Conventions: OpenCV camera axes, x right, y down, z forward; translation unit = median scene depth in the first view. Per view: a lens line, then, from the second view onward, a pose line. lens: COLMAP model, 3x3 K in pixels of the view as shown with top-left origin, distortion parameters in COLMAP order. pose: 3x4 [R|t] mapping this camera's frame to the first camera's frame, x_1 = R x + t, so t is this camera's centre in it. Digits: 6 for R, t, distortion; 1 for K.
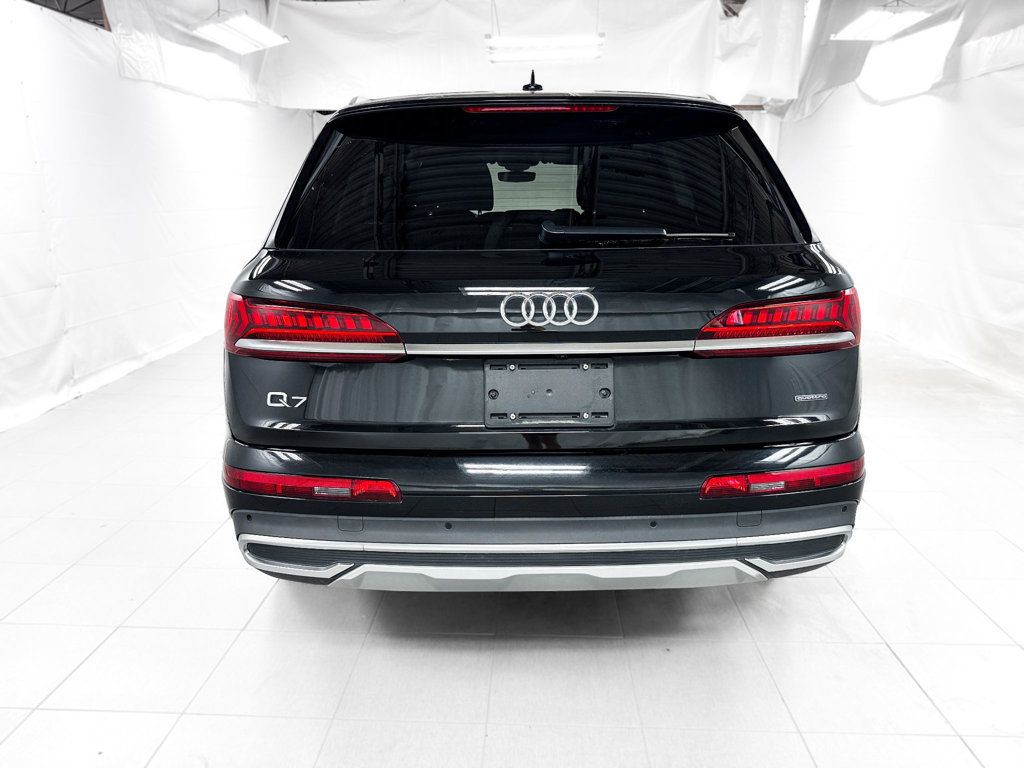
lens RADIAL K [[716.8, 0, 512.0], [0, 716.8, 384.0], [0, 0, 1]] dist [0.055858, -0.066551]
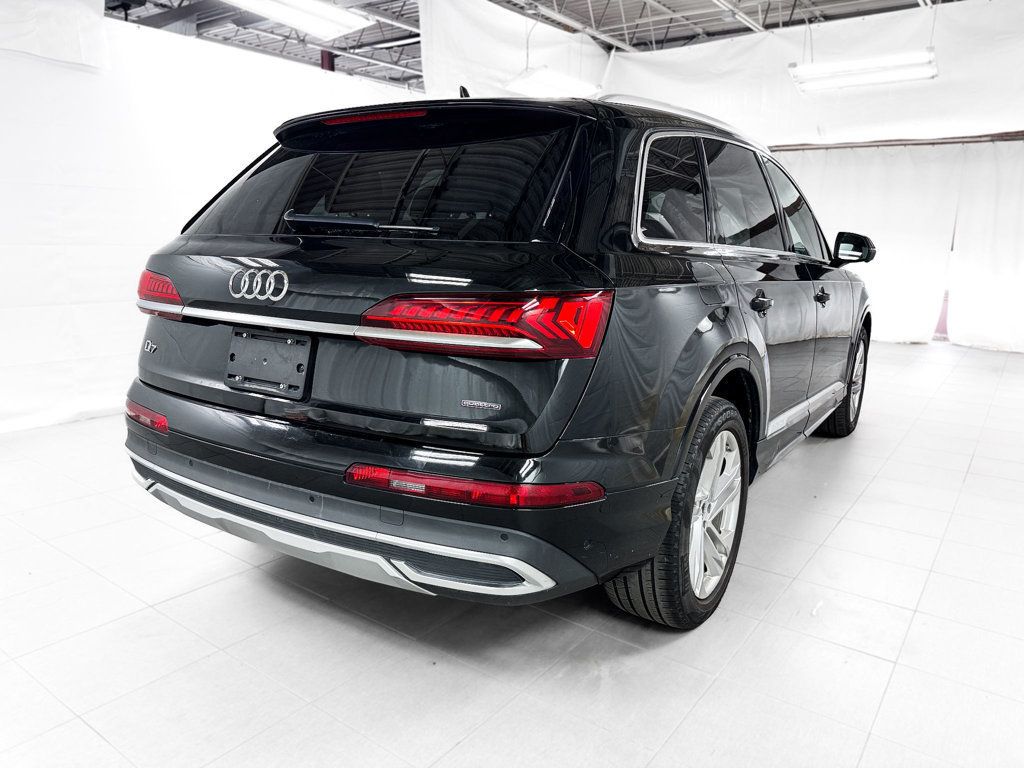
lens RADIAL K [[722.0, 0, 512.0], [0, 722.0, 384.0], [0, 0, 1]] dist [0.057056, -0.055787]
pose [[0.832669, 0.132310, -0.537733, 0.768386], [-0.167360, 0.985756, -0.016607, 0.000863], [0.527876, 0.103823, 0.842952, 0.199038]]
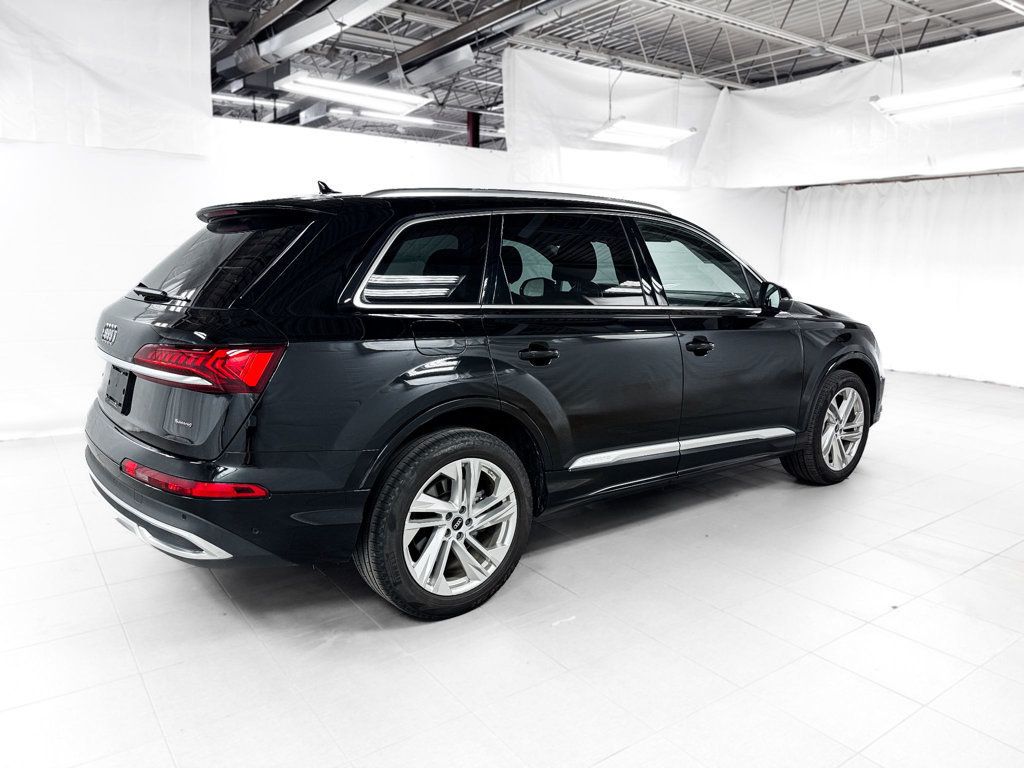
lens RADIAL K [[722.1, 0, 517.4], [0, 722.1, 390.8], [0, 0, 1]] dist [0.011450, 0.000873]
pose [[0.626059, 0.149842, -0.765243, 1.467557], [-0.214837, 0.976528, 0.015452, -0.154680], [0.749597, 0.154729, 0.643556, 0.495592]]
